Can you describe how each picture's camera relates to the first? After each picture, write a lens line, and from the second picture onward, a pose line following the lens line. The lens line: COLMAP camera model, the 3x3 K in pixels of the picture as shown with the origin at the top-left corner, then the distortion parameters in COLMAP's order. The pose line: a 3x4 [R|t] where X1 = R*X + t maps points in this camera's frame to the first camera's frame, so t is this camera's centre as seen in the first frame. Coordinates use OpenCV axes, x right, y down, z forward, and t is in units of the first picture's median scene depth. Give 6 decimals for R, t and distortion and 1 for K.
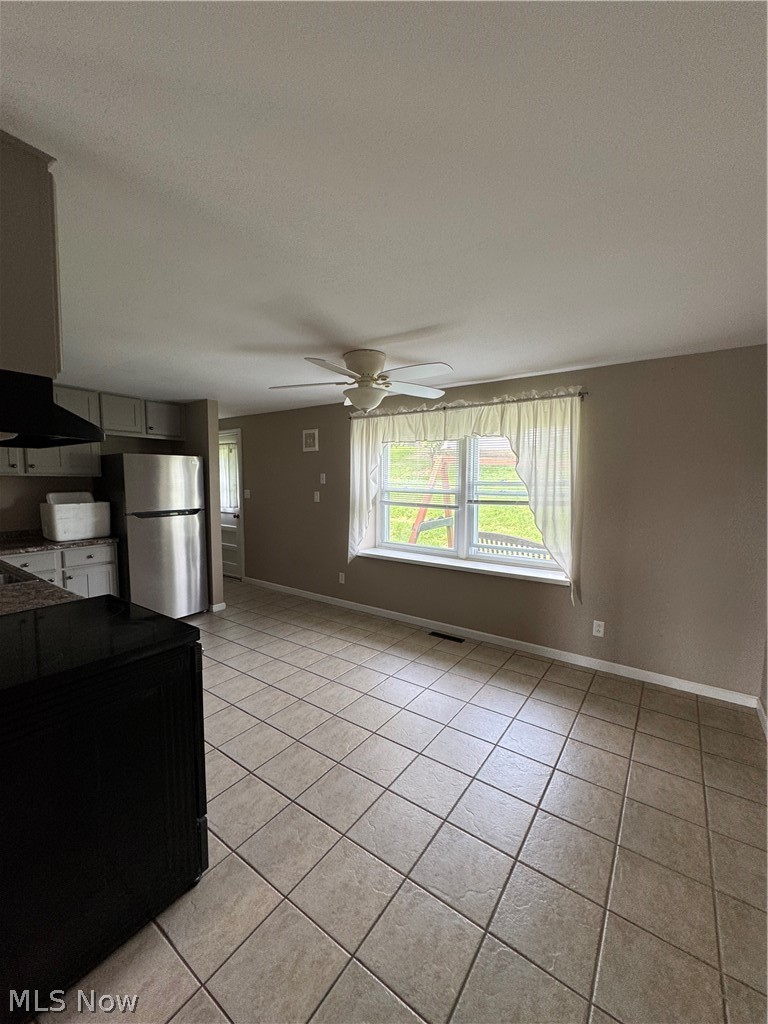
lens RADIAL K [[408.4, 0, 386.8], [0, 408.4, 511.1], [0, 0, 1]] dist [-0.002817, 0.000925]
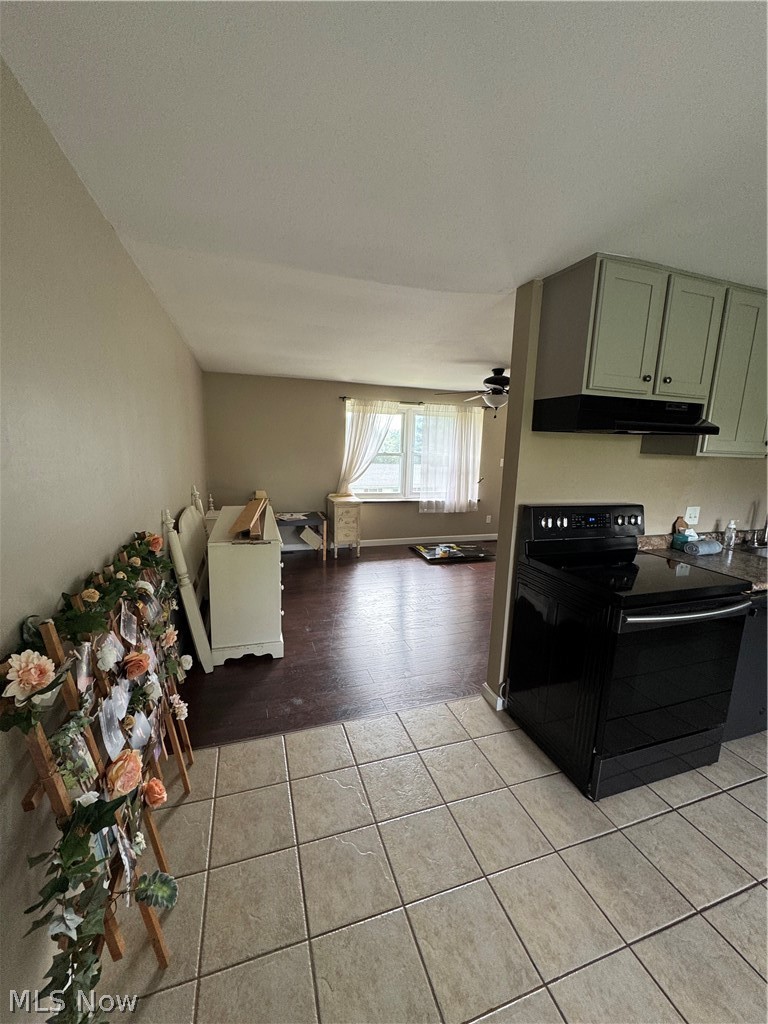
lens RADIAL K [[408.4, 0, 385.4], [0, 408.4, 512.9], [0, 0, 1]] dist [-0.002817, 0.000925]
pose [[-0.587870, 0.109558, -0.801503, 0.381971], [-0.095765, 0.974395, 0.203431, -0.045952], [0.803267, 0.196347, -0.562325, 0.524798]]
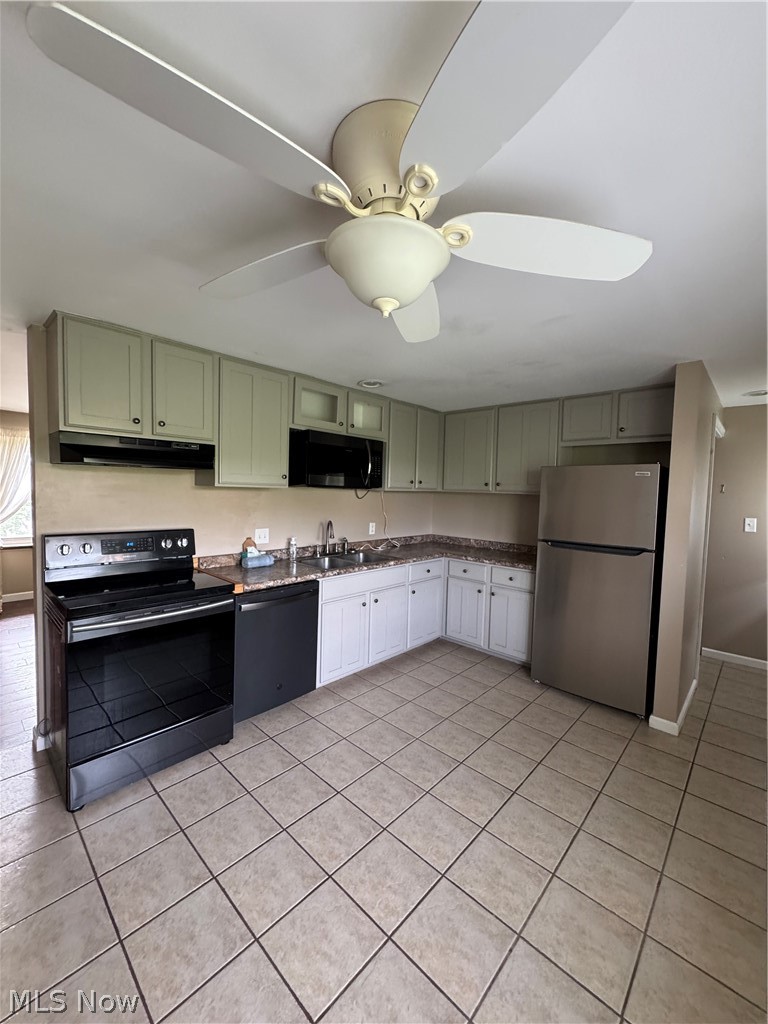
lens RADIAL K [[408.4, 0, 384.0], [0, 408.4, 512.9], [0, 0, 1]] dist [-0.002817, 0.000925]
pose [[-0.136138, 0.046627, -0.989592, 0.300744], [-0.102607, 0.992856, 0.060896, -0.084006], [0.985362, 0.109829, -0.130381, 1.021178]]
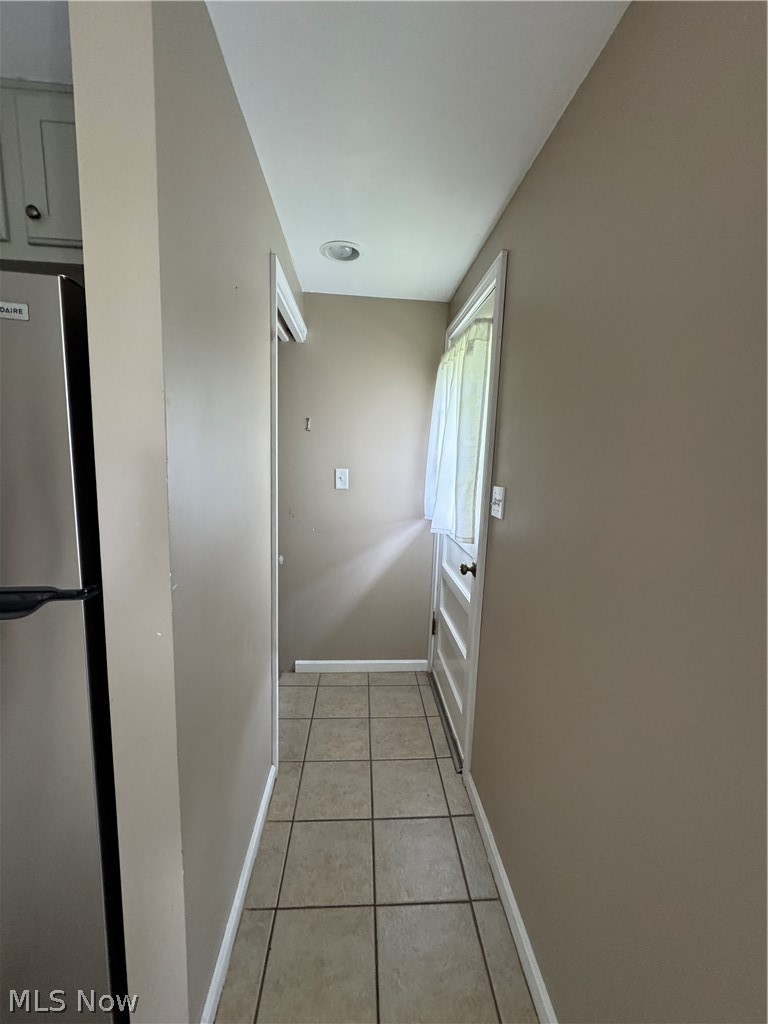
lens RADIAL K [[408.4, 0, 378.0], [0, 408.4, 514.3], [0, 0, 1]] dist [-0.002817, 0.000925]
pose [[0.615365, 0.130545, -0.777357, -0.351730], [-0.090222, 0.991374, 0.095065, -0.100104], [0.783061, 0.011635, 0.621835, 1.486954]]
